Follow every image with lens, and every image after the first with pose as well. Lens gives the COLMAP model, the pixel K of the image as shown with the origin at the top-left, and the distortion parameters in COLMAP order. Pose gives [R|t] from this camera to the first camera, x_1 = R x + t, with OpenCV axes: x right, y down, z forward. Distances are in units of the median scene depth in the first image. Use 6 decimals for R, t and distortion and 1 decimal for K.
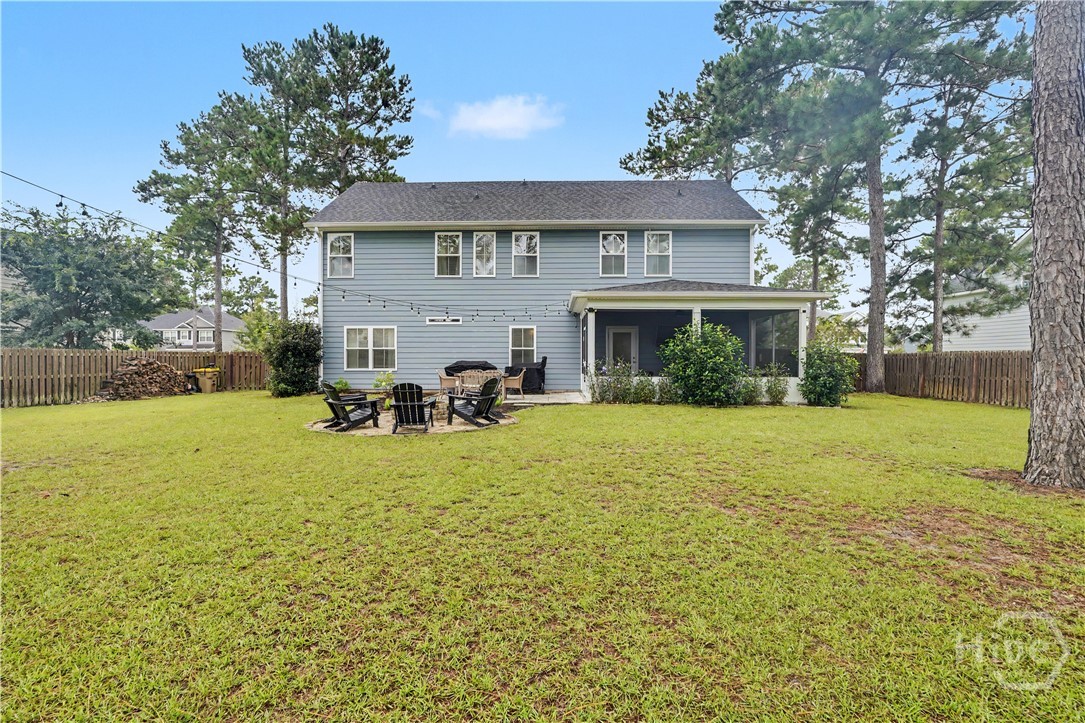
lens RADIAL K [[430.3, 0, 542.1], [0, 430.3, 362.8], [0, 0, 1]] dist [-0.003060, -0.000069]
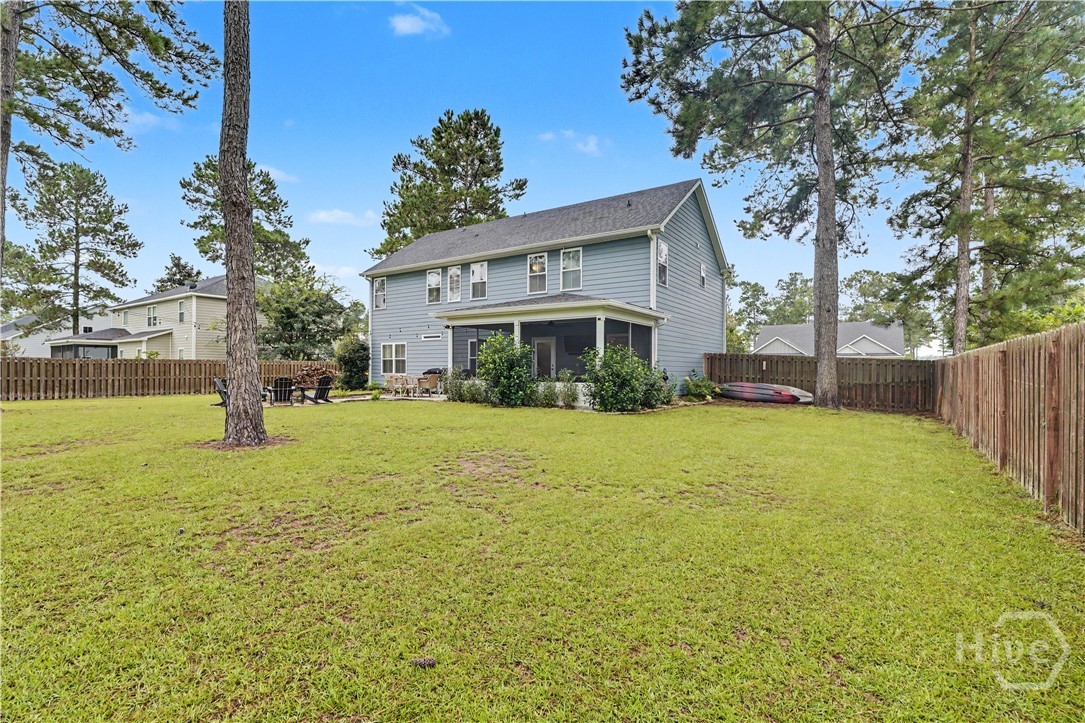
lens RADIAL K [[500.7, 0, 549.8], [0, 500.7, 362.4], [0, 0, 1]] dist [0.006001, 0.000132]
pose [[0.833977, -0.000985, -0.551798, 0.906168], [-0.015946, 0.999538, -0.025886, 0.011678], [0.551568, 0.030387, 0.833576, -0.061580]]
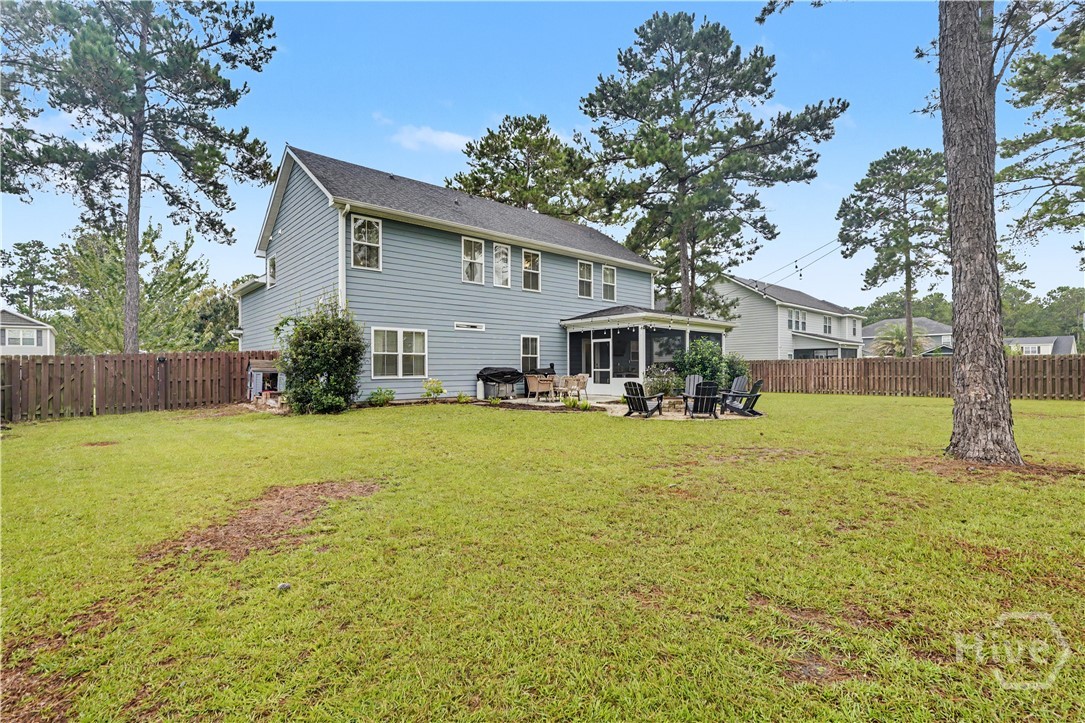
lens RADIAL K [[500.7, 0, 549.9], [0, 500.7, 365.3], [0, 0, 1]] dist [0.006001, 0.000132]
pose [[0.722571, -0.000168, 0.691296, -0.894151], [0.003469, 0.999988, -0.003383, -0.004370], [-0.691288, 0.004843, 0.722563, 0.038655]]
